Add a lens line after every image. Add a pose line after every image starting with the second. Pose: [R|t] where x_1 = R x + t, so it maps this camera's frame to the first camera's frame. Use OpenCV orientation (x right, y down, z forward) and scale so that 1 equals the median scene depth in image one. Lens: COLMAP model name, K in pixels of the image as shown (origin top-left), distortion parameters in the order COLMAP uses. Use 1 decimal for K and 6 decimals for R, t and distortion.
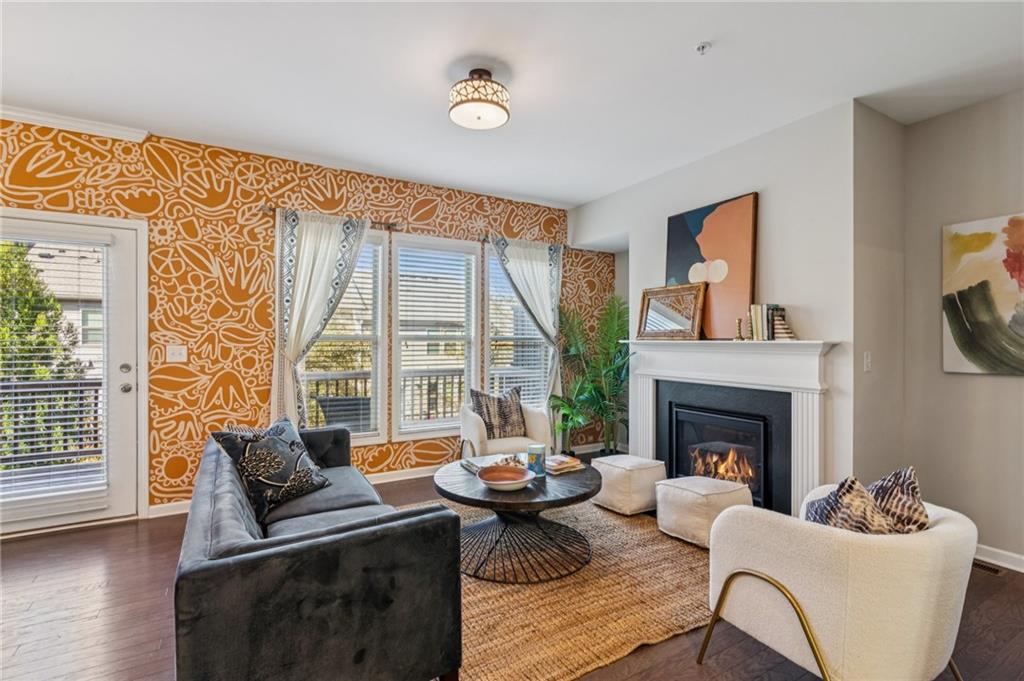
lens RADIAL K [[471.1, 0, 513.8], [0, 471.1, 340.5], [0, 0, 1]] dist [-0.000597, -0.000357]
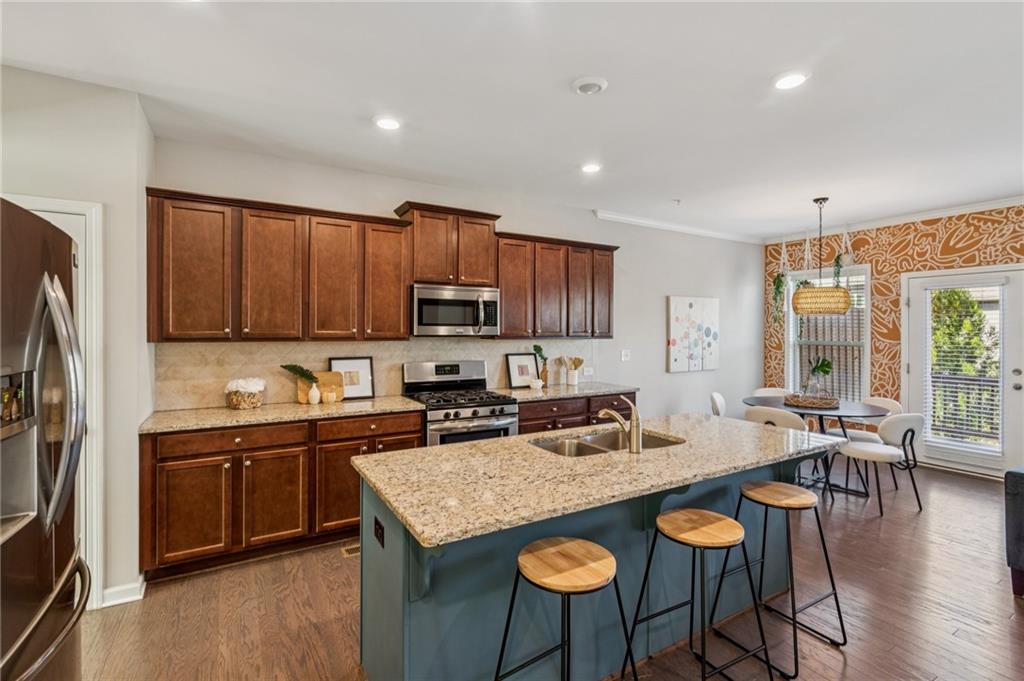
lens RADIAL K [[471.1, 0, 518.1], [0, 471.1, 332.0], [0, 0, 1]] dist [-0.000597, -0.000357]
pose [[0.015393, -0.001733, -0.999880, 0.473105], [-0.008207, 0.999965, -0.001859, -0.039321], [0.999848, 0.008234, 0.015378, -0.428256]]
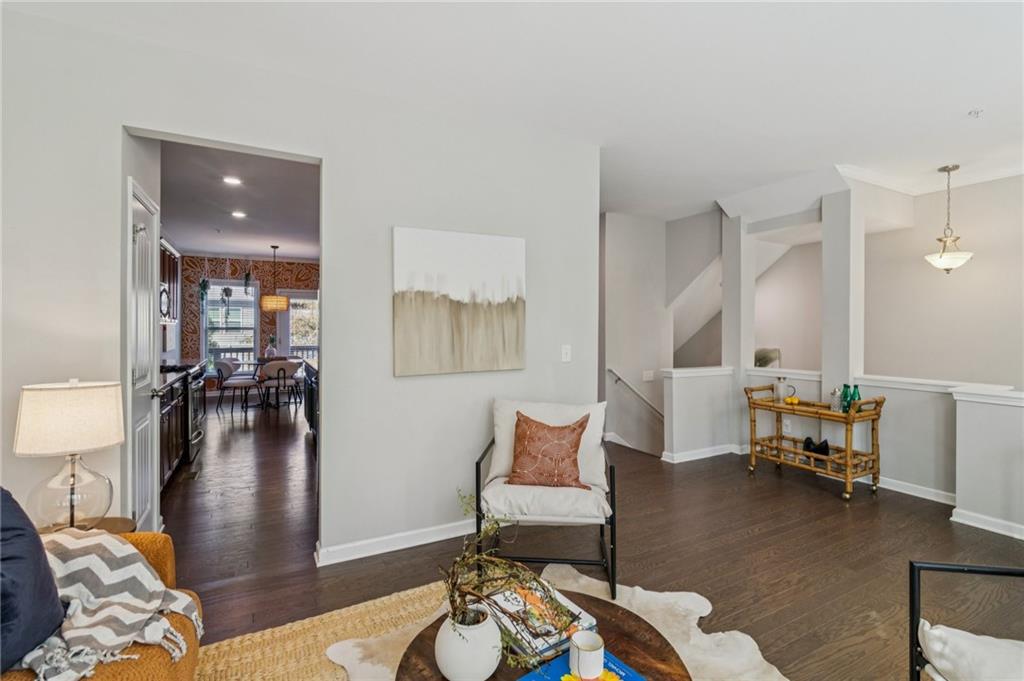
lens RADIAL K [[471.1, 0, 514.4], [0, 471.1, 330.8], [0, 0, 1]] dist [-0.000597, -0.000357]
pose [[0.999644, -0.001893, -0.026602, 0.439343], [0.001997, 0.999991, 0.003856, -0.004890], [0.026594, -0.003907, 0.999639, -1.829292]]
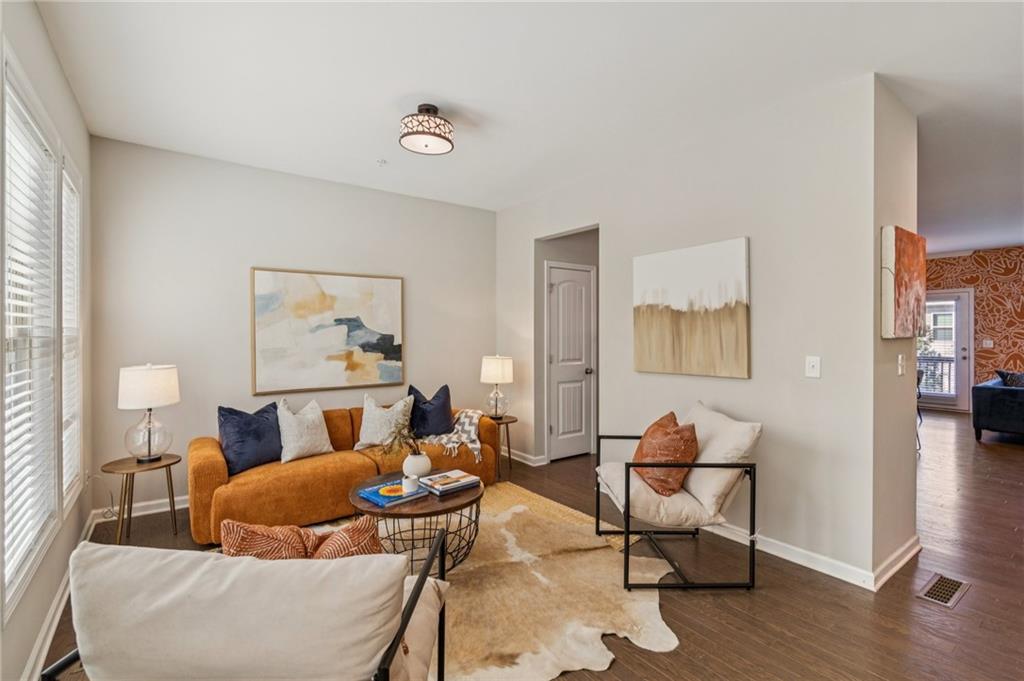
lens RADIAL K [[471.1, 0, 518.6], [0, 471.1, 334.7], [0, 0, 1]] dist [-0.000597, -0.000357]
pose [[0.113970, -0.002854, -0.993480, 1.209369], [-0.003213, 0.999990, -0.003242, -0.001735], [0.993479, 0.003562, 0.113960, -1.422870]]
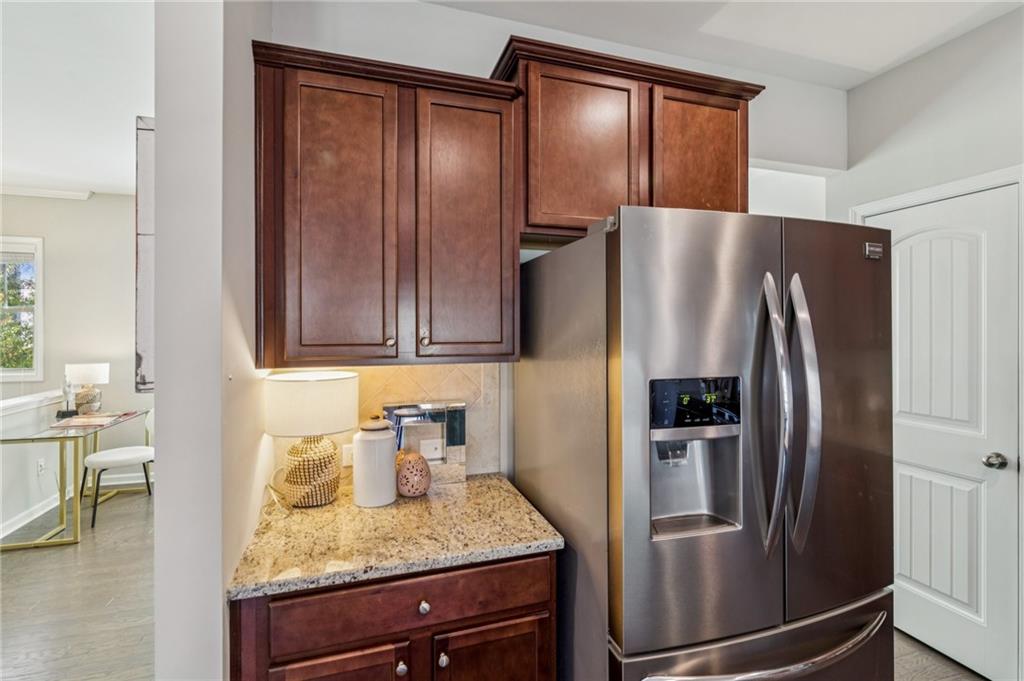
lens RADIAL K [[471.1, 0, 518.3], [0, 471.1, 330.4], [0, 0, 1]] dist [-0.000597, -0.000357]
pose [[-0.977942, -0.005646, 0.208802, 0.217798], [-0.003857, 0.999952, 0.008977, -0.044669], [-0.208843, 0.007974, -0.977917, -0.424299]]
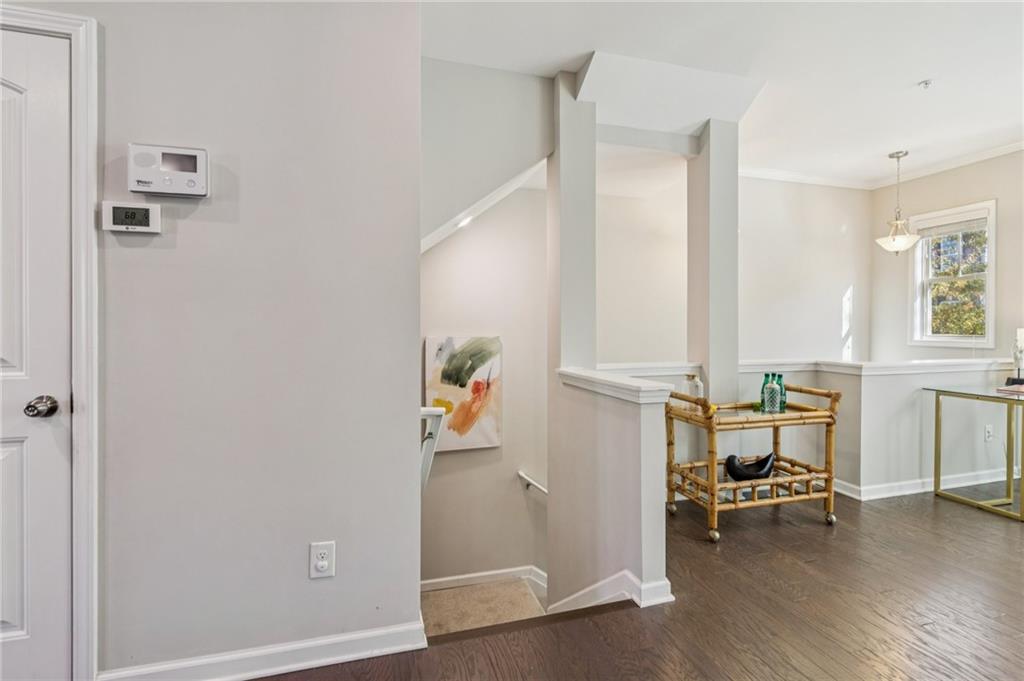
lens RADIAL K [[471.1, 0, 517.4], [0, 471.1, 332.2], [0, 0, 1]] dist [-0.000597, -0.000357]
pose [[0.233502, -0.011999, 0.972282, 0.260432], [0.002311, 0.999928, 0.011785, 0.040887], [-0.972354, -0.000505, 0.233513, -0.477613]]
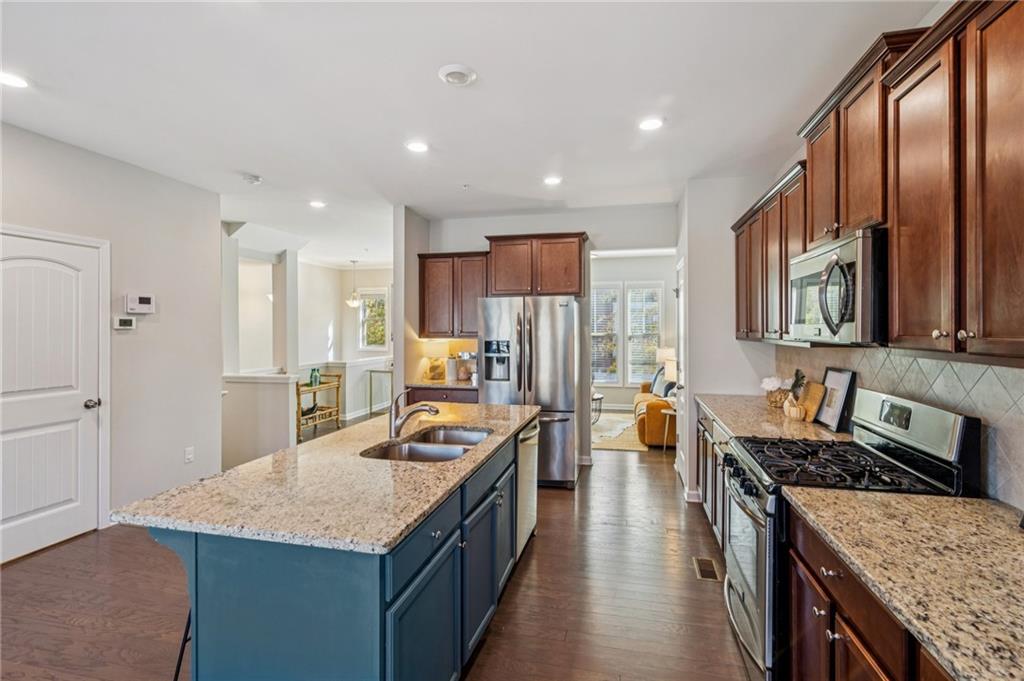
lens RADIAL K [[471.1, 0, 516.7], [0, 471.1, 331.1], [0, 0, 1]] dist [-0.000597, -0.000357]
pose [[-0.728636, -0.009573, 0.684834, -0.700704], [-0.001488, 0.999922, 0.012395, -0.050058], [-0.684900, 0.008012, -0.728593, 0.097670]]
